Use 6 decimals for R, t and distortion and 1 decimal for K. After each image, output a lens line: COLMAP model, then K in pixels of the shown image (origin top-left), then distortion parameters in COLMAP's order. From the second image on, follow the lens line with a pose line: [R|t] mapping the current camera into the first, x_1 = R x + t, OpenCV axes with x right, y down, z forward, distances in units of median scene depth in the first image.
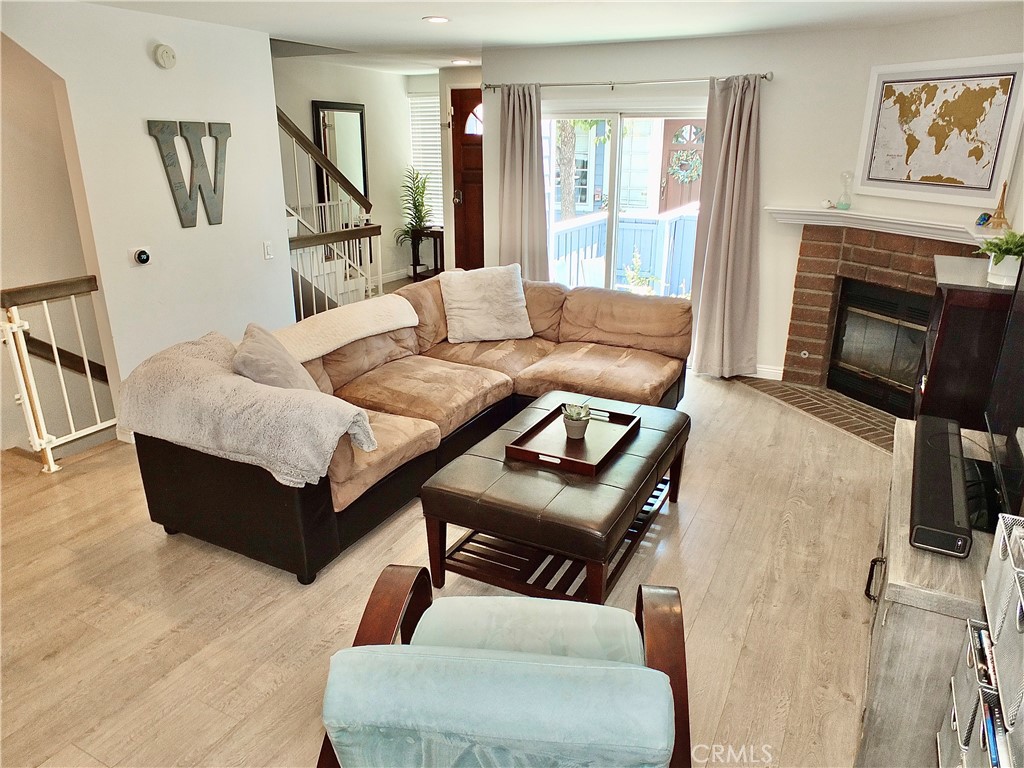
lens RADIAL K [[696.7, 0, 512.7], [0, 696.7, 383.5], [0, 0, 1]] dist [-0.038563, 0.014992]
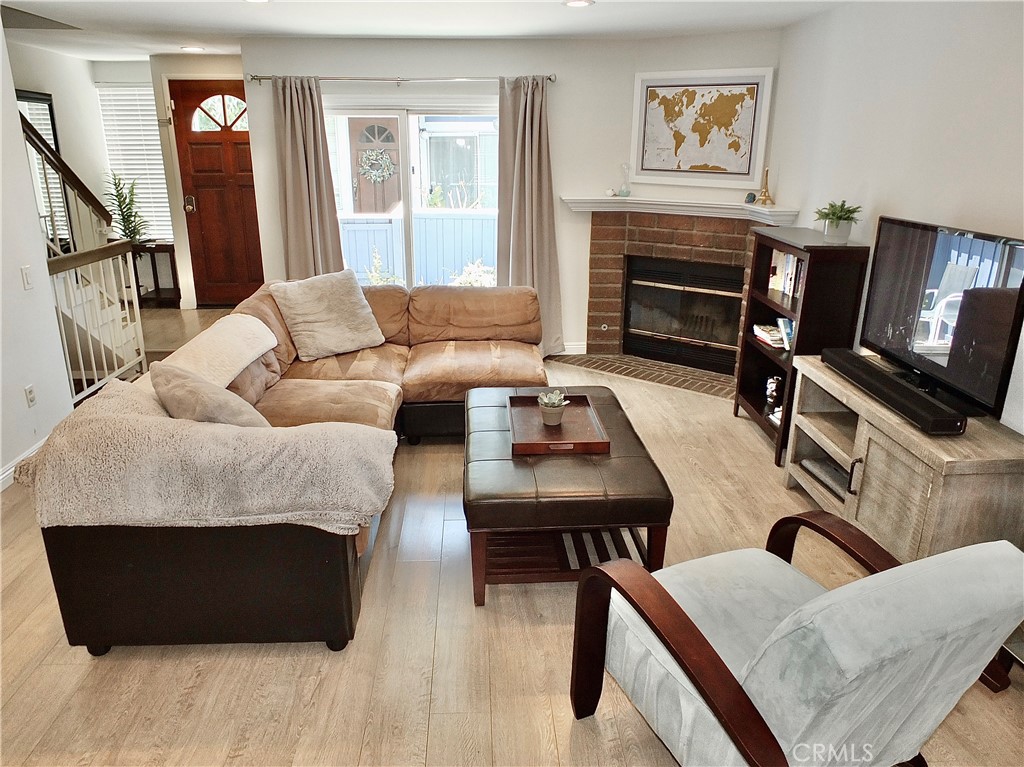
lens RADIAL K [[712.3, 0, 513.6], [0, 712.3, 380.7], [0, 0, 1]] dist [-0.027831, 0.004425]
pose [[0.863808, -0.158875, 0.478115, -0.292517], [0.165014, 0.985851, 0.029462, -0.016330], [-0.476031, 0.053446, 0.877803, 0.069093]]
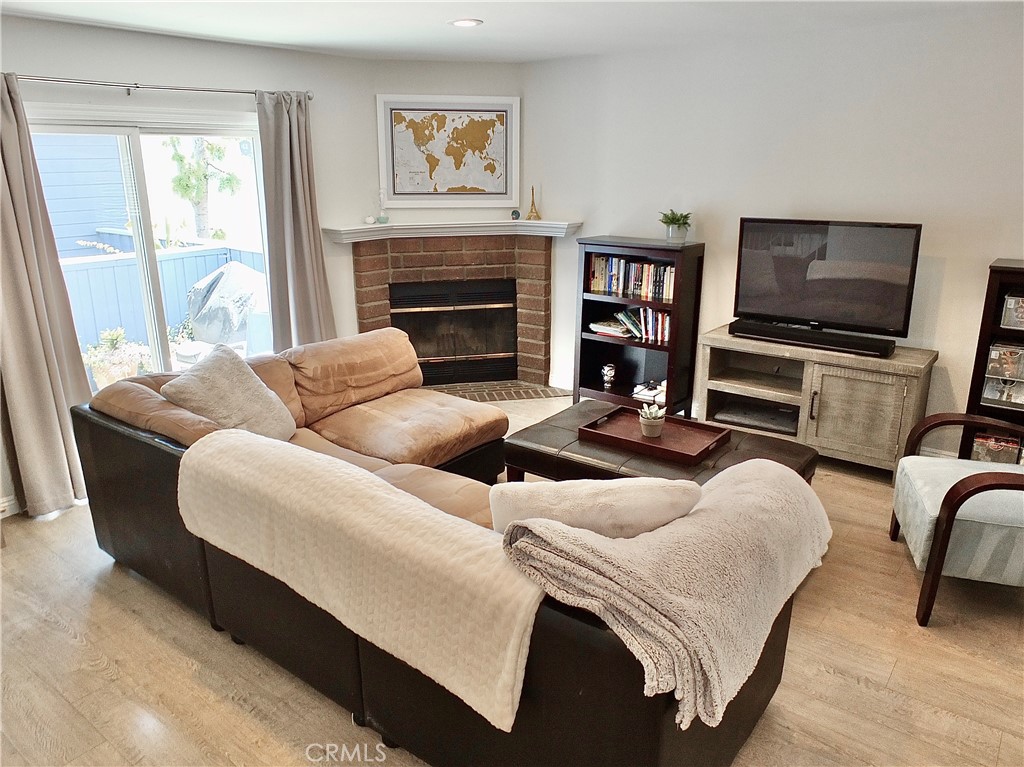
lens RADIAL K [[732.0, 0, 513.6], [0, 732.0, 383.6], [0, 0, 1]] dist [-0.032538, 0.002977]
pose [[0.186732, -0.285213, 0.940098, -0.632757], [0.332588, 0.918777, 0.212682, -0.196863], [-0.924400, 0.272951, 0.266423, 0.574614]]
